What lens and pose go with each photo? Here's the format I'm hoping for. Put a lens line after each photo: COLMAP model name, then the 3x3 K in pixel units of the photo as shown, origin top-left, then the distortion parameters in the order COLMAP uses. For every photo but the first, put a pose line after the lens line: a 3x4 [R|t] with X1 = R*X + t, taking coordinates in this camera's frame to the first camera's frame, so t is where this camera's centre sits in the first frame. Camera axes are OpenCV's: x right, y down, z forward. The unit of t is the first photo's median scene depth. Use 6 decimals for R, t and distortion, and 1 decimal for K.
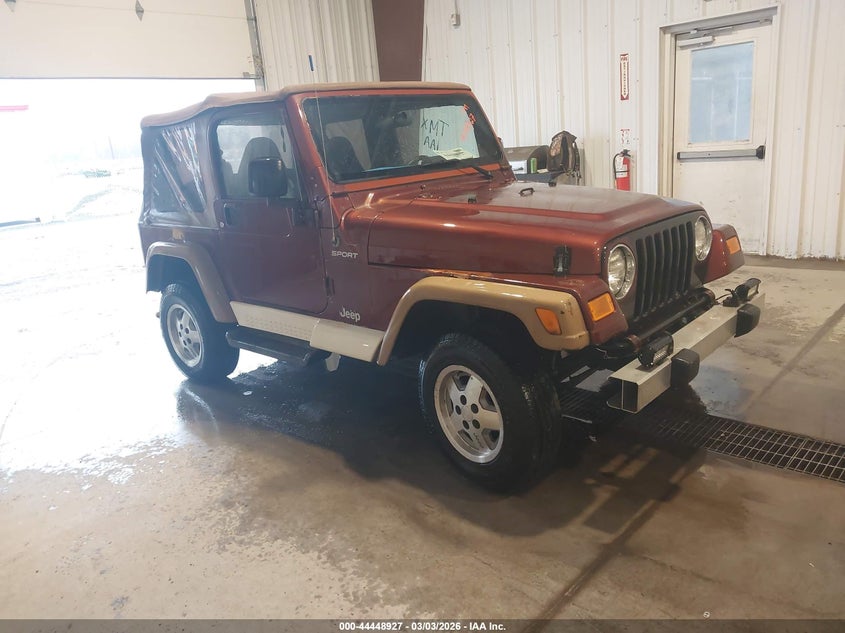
lens RADIAL K [[651.5, 0, 425.6], [0, 651.5, 306.4], [0, 0, 1]] dist [0.026155, -0.003858]
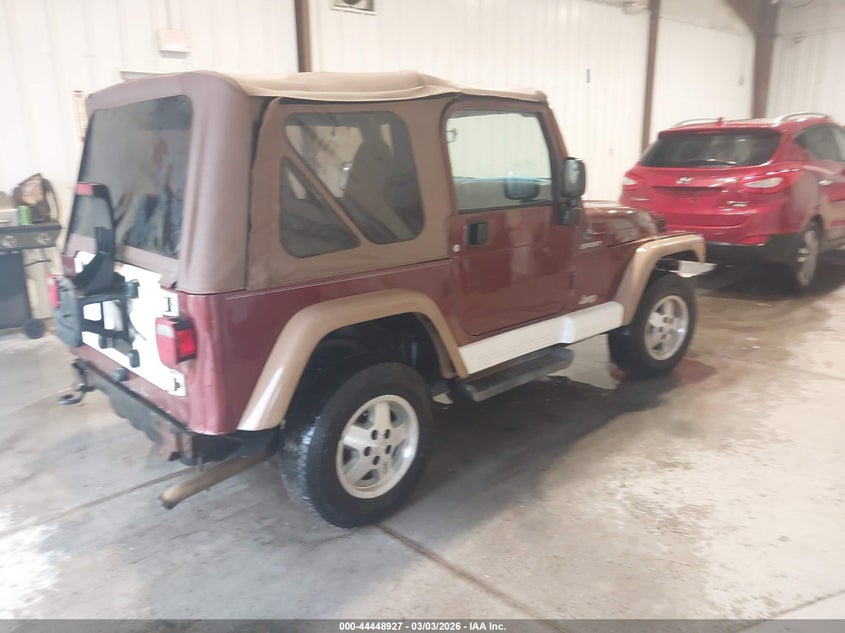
lens RADIAL K [[653.6, 0, 415.0], [0, 653.6, 317.3], [0, 0, 1]] dist [0.045311, -0.004357]
pose [[0.065279, -0.150857, 0.986398, -1.276962], [0.271379, 0.953932, 0.127932, -0.186948], [-0.960256, 0.259336, 0.103212, 1.182668]]
